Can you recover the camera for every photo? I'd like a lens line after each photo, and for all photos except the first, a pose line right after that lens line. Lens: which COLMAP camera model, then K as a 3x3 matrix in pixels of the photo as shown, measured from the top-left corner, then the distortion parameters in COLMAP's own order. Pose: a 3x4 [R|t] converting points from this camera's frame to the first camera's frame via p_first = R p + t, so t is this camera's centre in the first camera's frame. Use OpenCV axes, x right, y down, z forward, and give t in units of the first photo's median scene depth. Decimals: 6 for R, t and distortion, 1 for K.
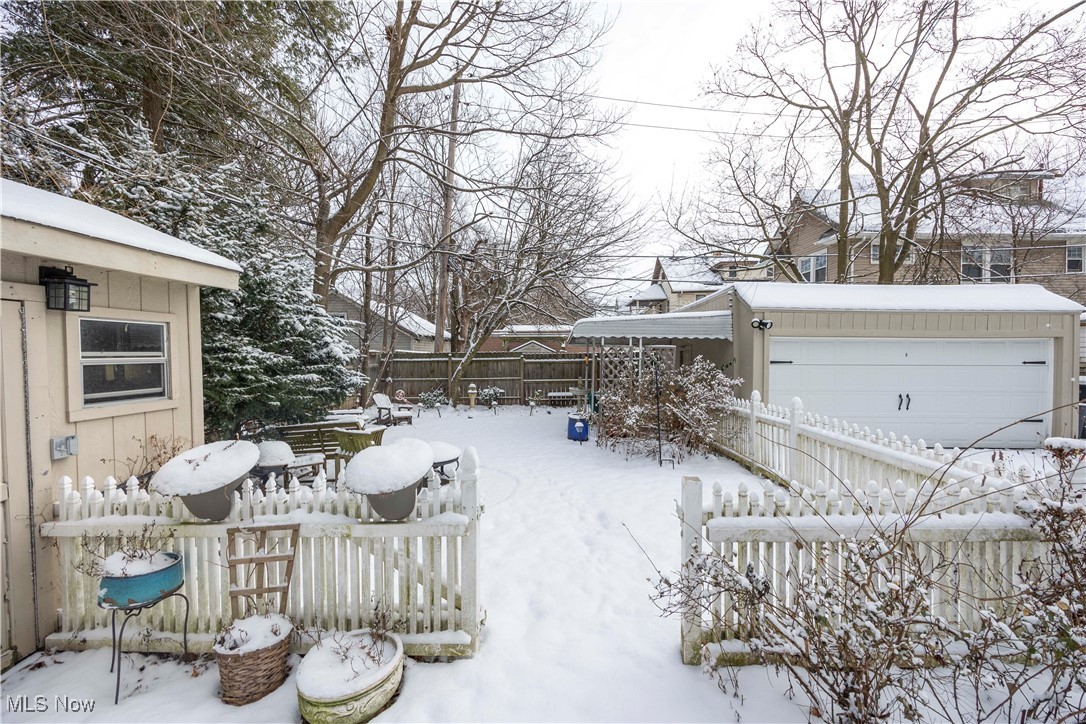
lens RADIAL K [[418.6, 0, 543.0], [0, 418.6, 362.0], [0, 0, 1]] dist [-0.000105, -0.000224]
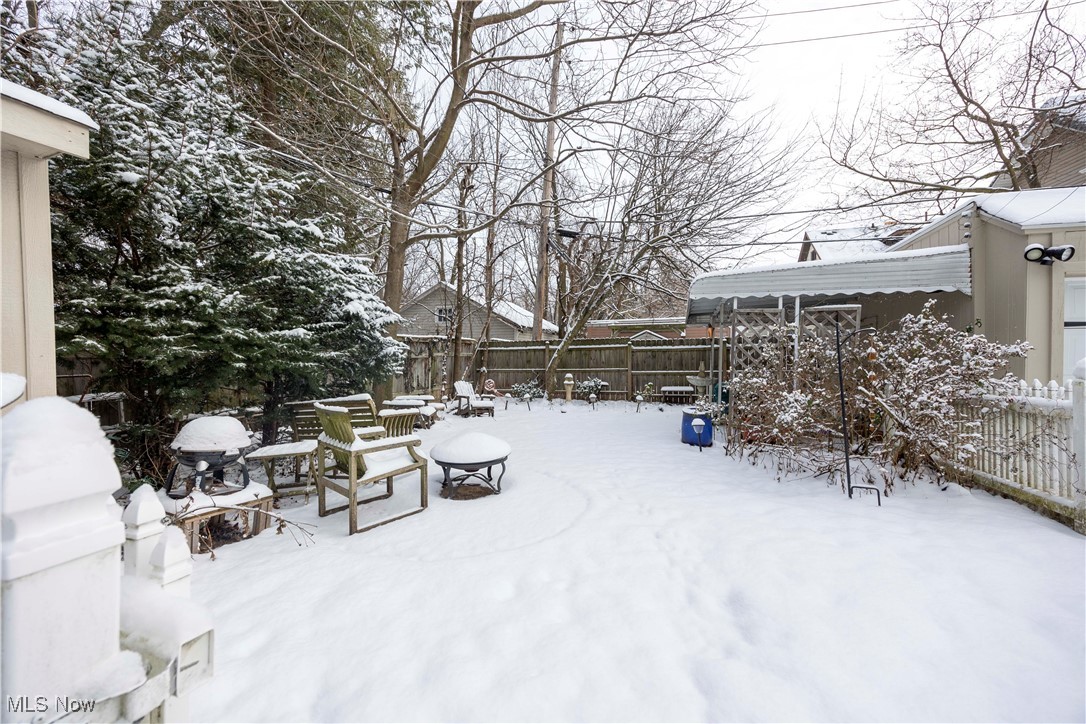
lens RADIAL K [[418.6, 0, 543.0], [0, 418.6, 362.0], [0, 0, 1]] dist [-0.000105, -0.000224]
pose [[0.959794, 0.001990, -0.280699, 0.027580], [-0.004007, 0.999970, -0.006610, 0.044700], [0.280677, 0.007469, 0.959773, 0.212214]]
